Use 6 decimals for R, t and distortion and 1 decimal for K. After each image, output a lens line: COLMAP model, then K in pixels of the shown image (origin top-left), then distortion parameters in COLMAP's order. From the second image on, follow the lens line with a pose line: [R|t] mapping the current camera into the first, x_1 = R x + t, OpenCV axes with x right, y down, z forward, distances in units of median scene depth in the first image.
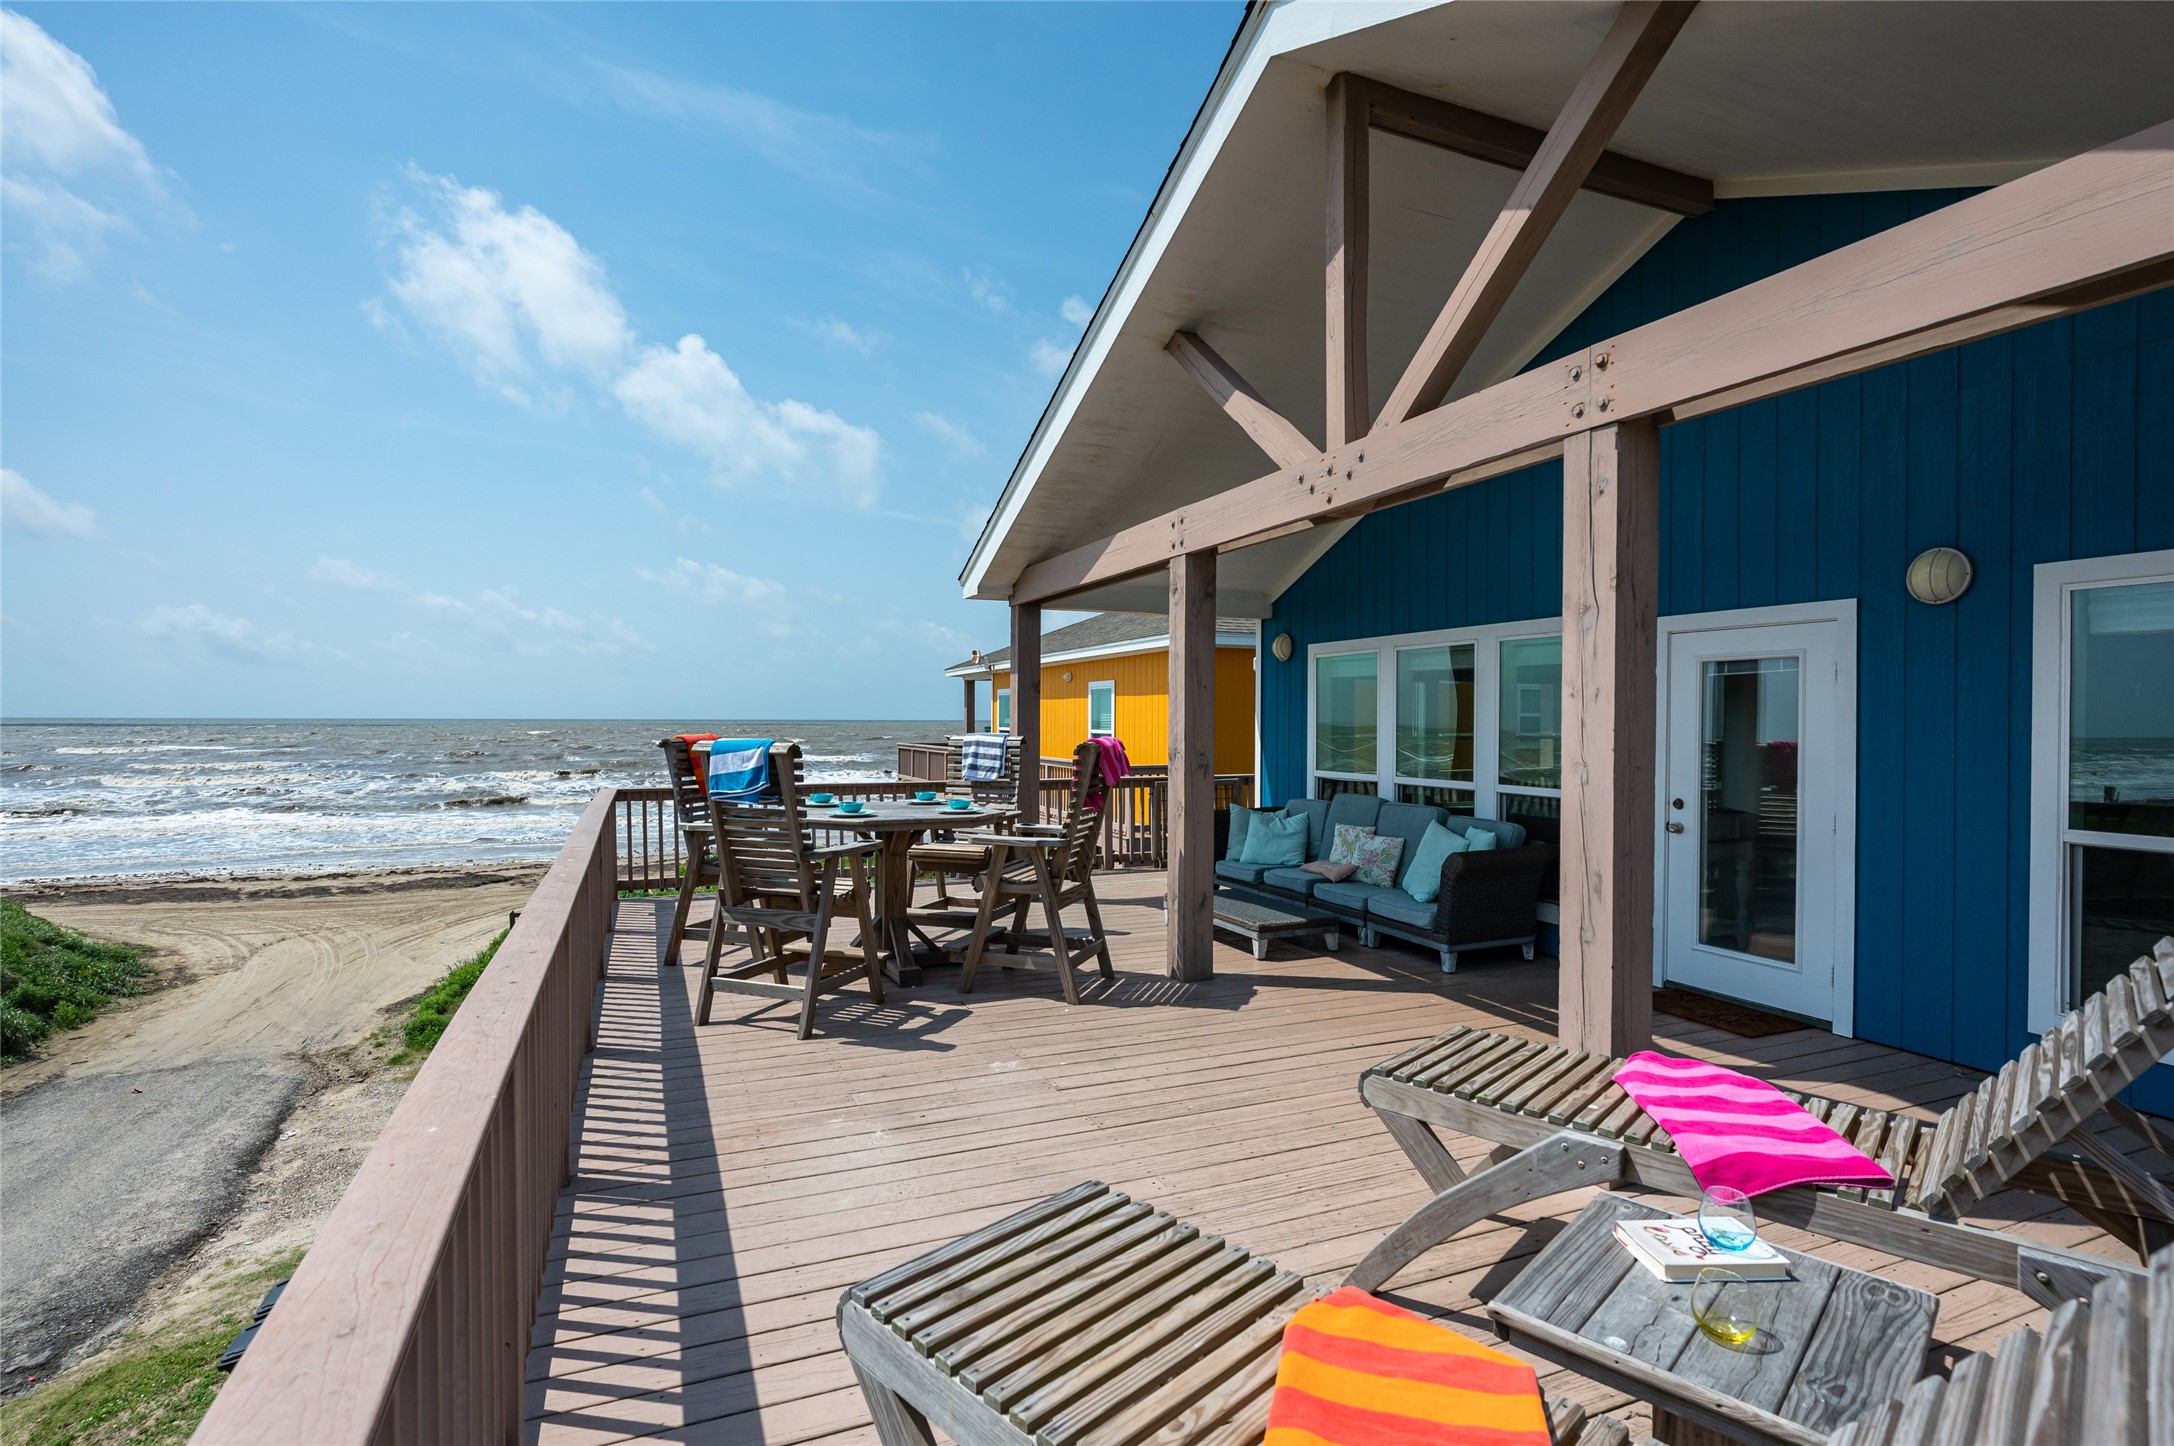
lens RADIAL K [[1027.3, 0, 1084.2], [0, 1027.3, 730.4], [0, 0, 1]] dist [-0.002103, 0.000149]
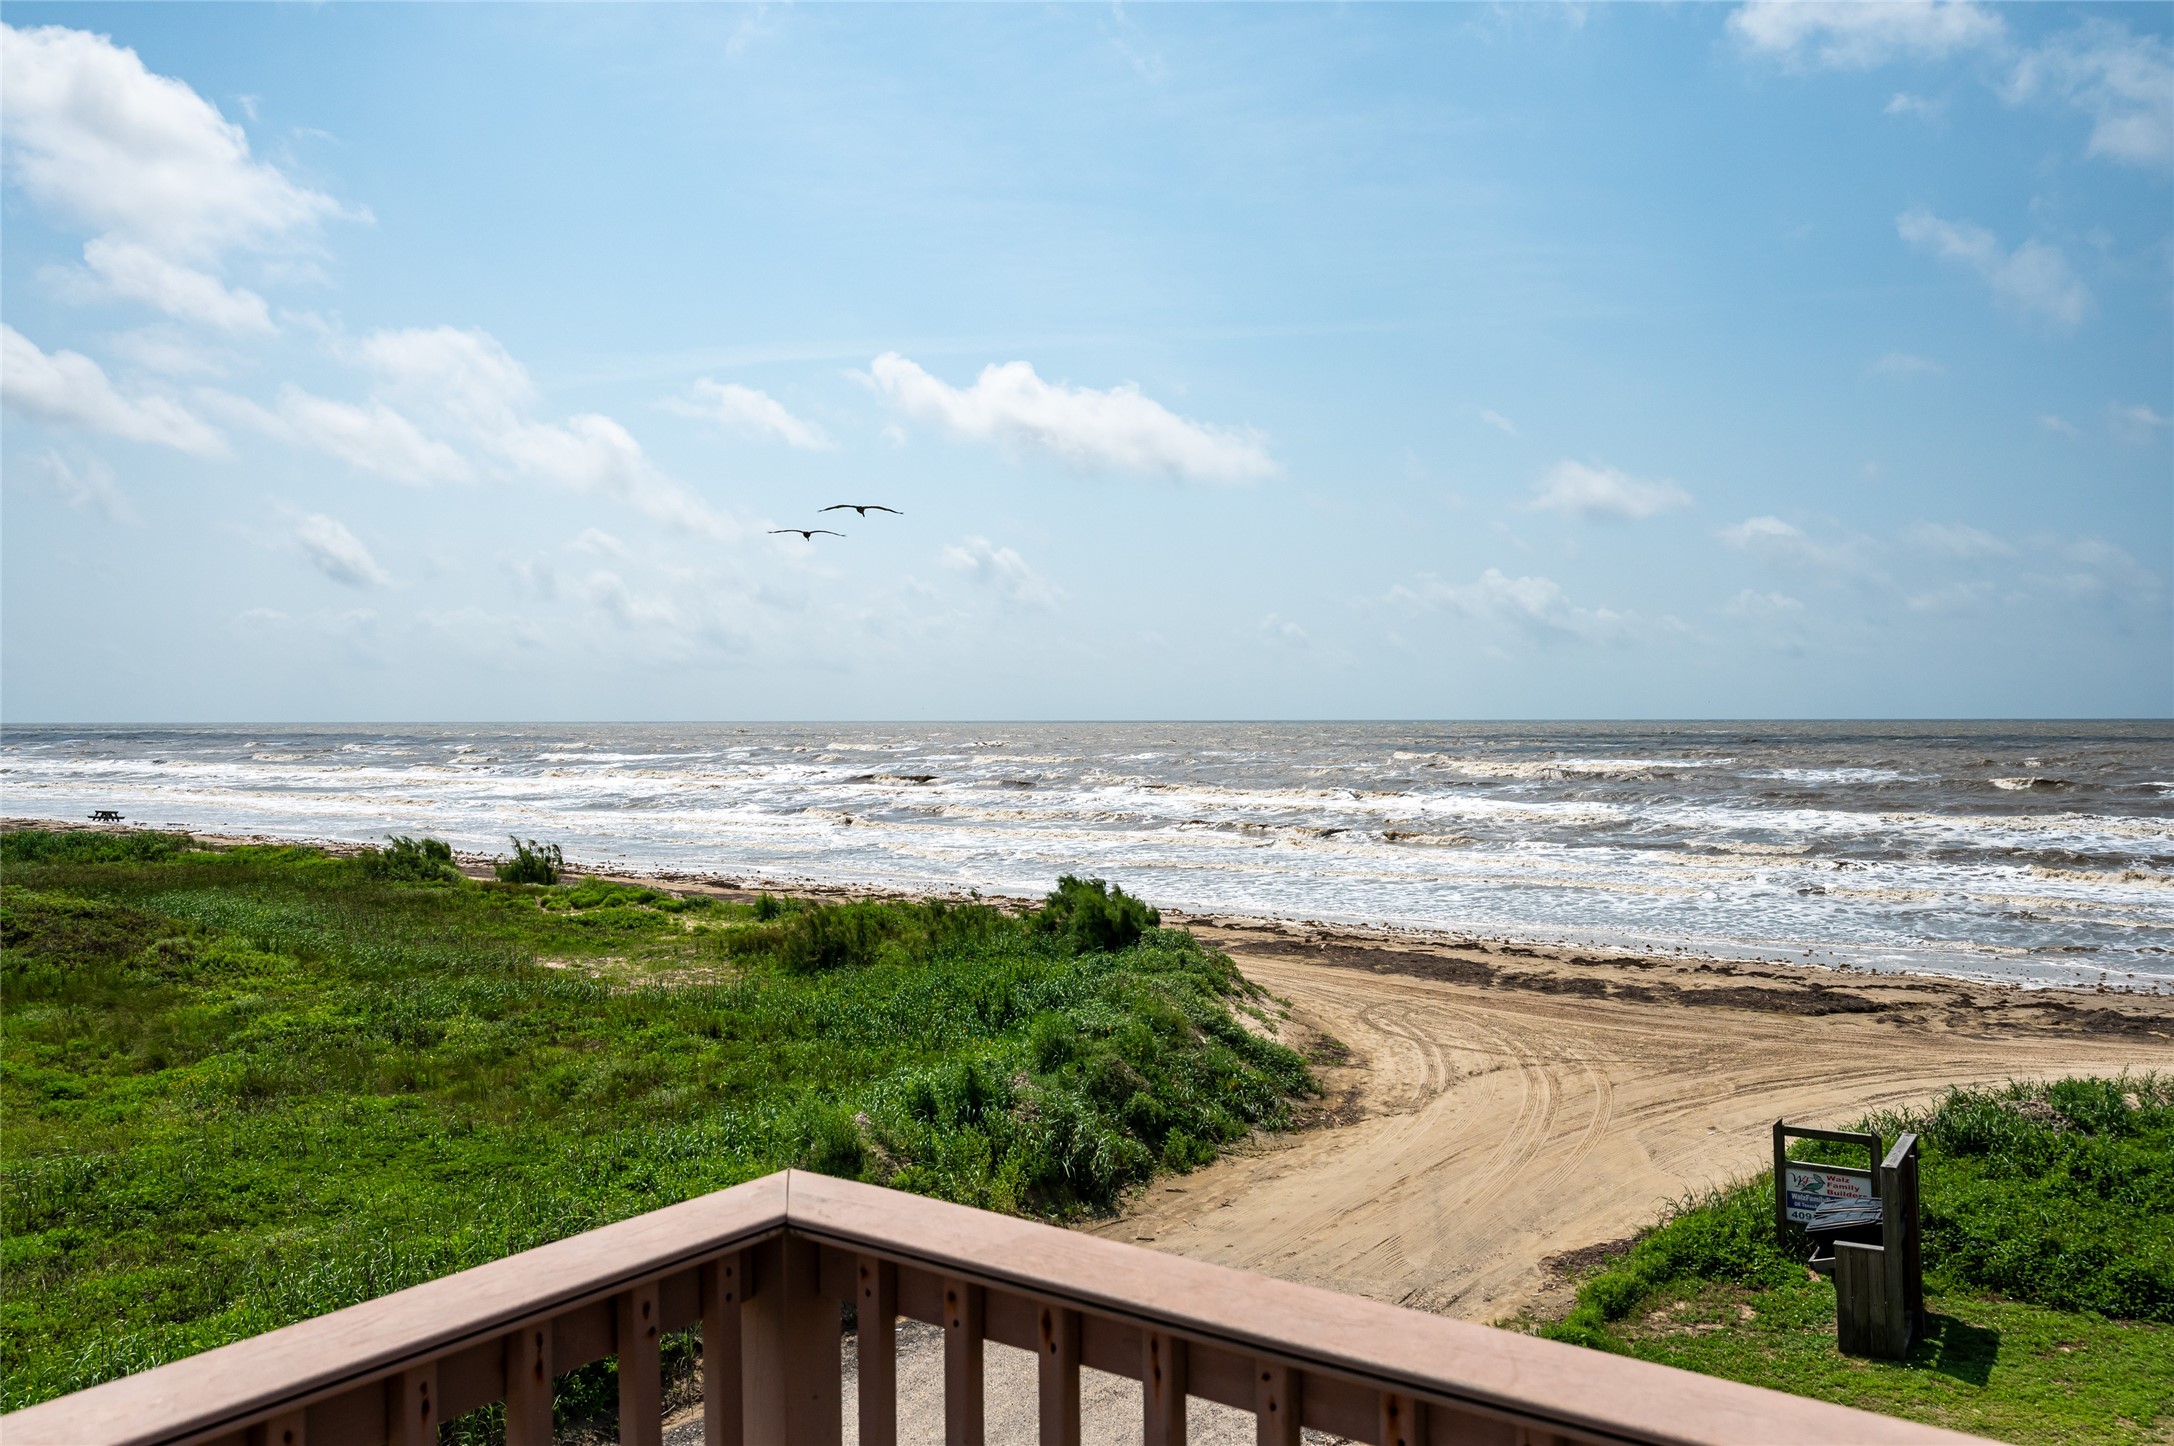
lens RADIAL K [[1596.1, 0, 1085.7], [0, 1596.1, 728.5], [0, 0, 1]] dist [0.010772, 0.002234]
pose [[0.528724, -0.008336, -0.848753, -0.082544], [0.001256, 0.999958, -0.009039, 0.004340], [0.848793, 0.003713, 0.528713, 0.269081]]
